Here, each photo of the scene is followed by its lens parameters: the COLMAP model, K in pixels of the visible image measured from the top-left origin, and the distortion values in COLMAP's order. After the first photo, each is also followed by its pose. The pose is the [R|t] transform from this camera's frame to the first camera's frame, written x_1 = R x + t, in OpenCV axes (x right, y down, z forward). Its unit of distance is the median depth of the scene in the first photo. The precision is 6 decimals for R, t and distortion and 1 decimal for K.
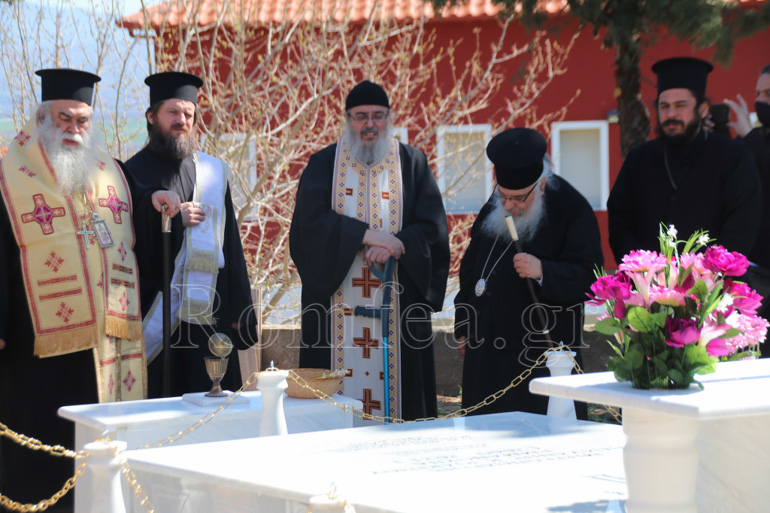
lens RADIAL K [[3148.7, 0, 383.4], [0, 3148.7, 258.5], [0, 0, 1]] dist [1.206781, 0.000000]
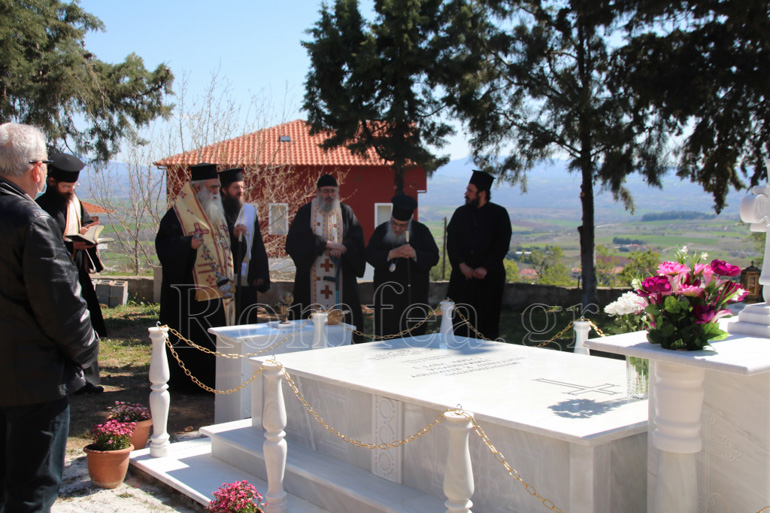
lens RADIAL K [[925.4, 0, 387.4], [0, 925.4, 253.4], [0, 0, 1]] dist [-0.004824, 0.000000]
pose [[0.980068, 0.015913, 0.198022, -0.093321], [-0.017280, 0.999837, 0.005178, -0.004927], [-0.197907, -0.008496, 0.980184, 0.352126]]
